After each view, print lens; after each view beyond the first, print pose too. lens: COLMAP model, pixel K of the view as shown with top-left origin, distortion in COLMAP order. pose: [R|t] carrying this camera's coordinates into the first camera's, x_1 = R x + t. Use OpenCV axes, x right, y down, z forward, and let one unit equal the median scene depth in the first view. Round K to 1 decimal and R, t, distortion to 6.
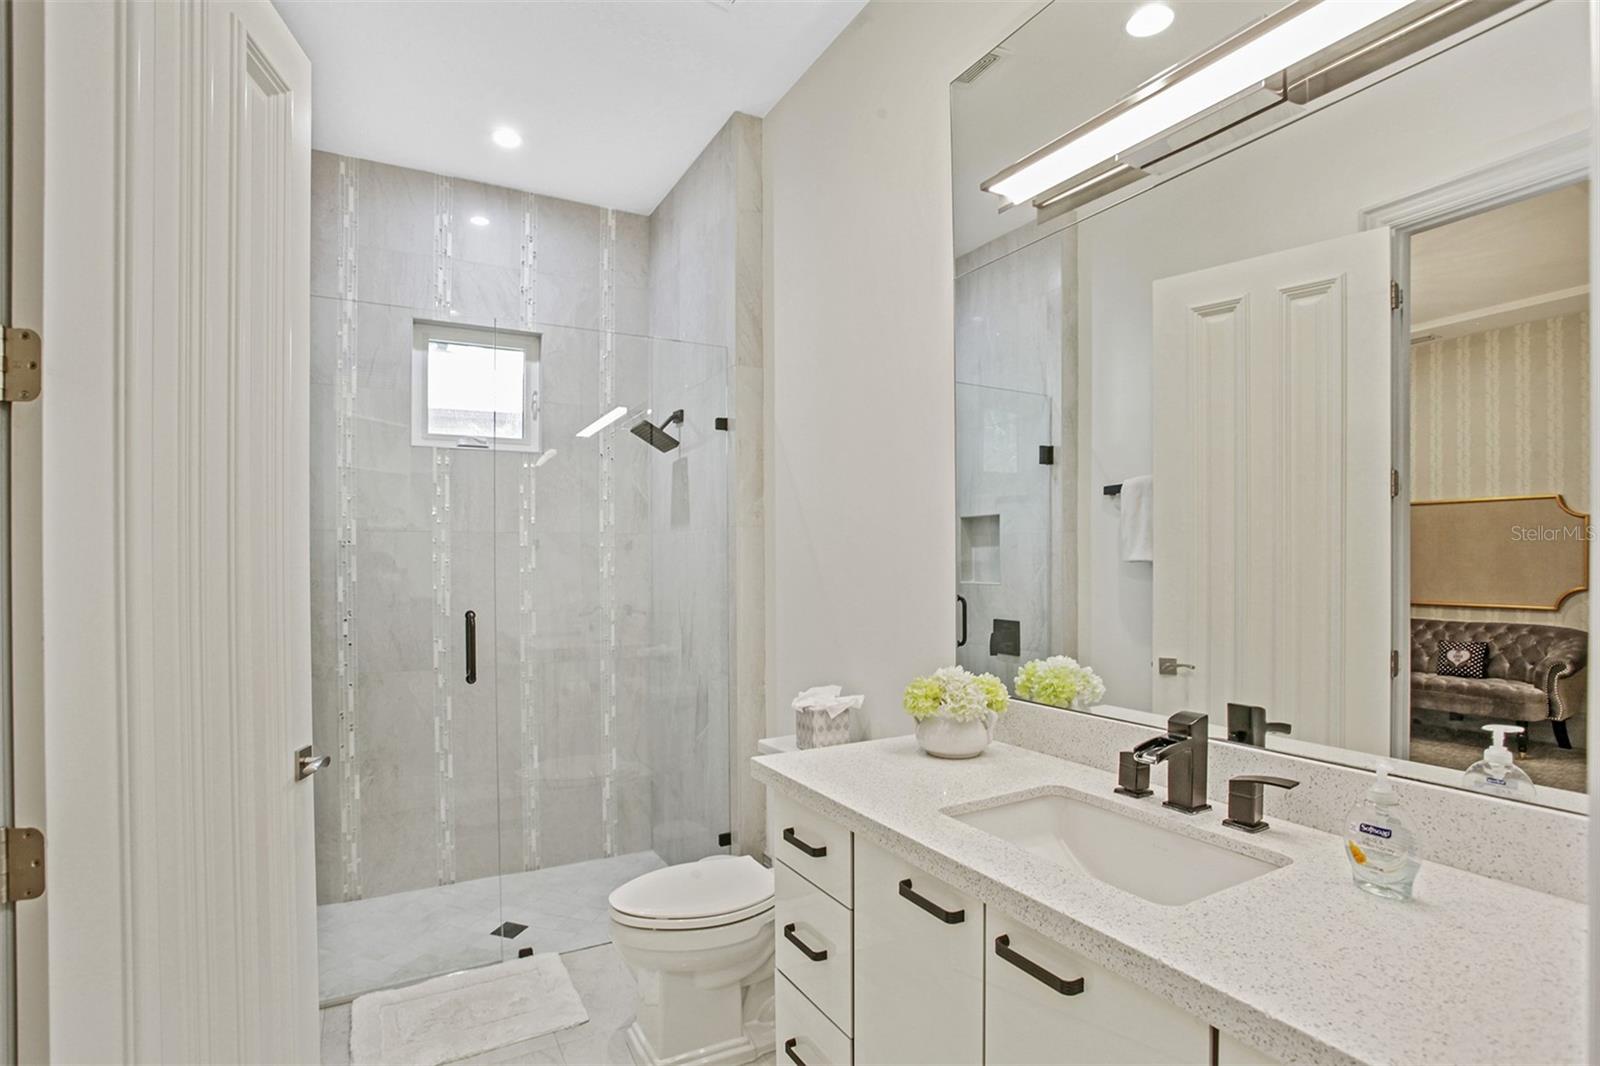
lens RADIAL K [[808.5, 0, 803.1], [0, 808.5, 545.1], [0, 0, 1]] dist [-0.001704, -0.000055]
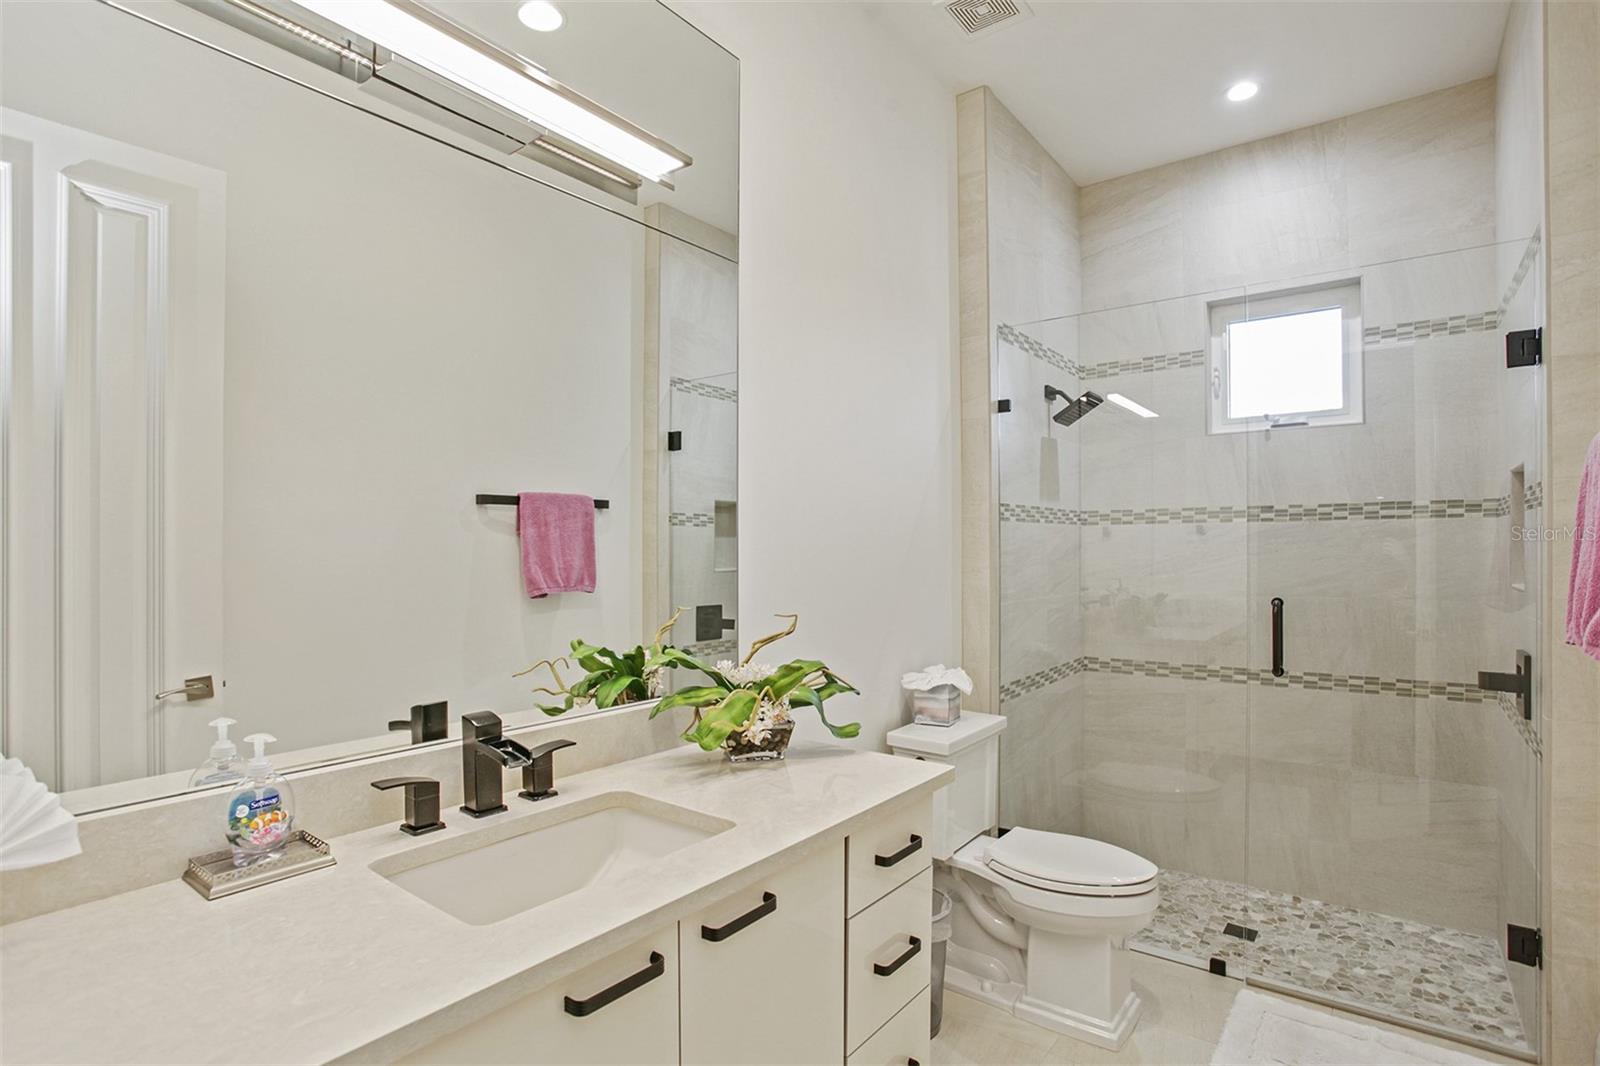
lens RADIAL K [[808.5, 0, 803.1], [0, 808.5, 545.1], [0, 0, 1]] dist [-0.001704, -0.000055]
pose [[0.403047, 0.001019, -0.915179, 0.218716], [0.014408, 0.999868, 0.007458, -0.000921], [0.915066, -0.016192, 0.402979, 0.140443]]
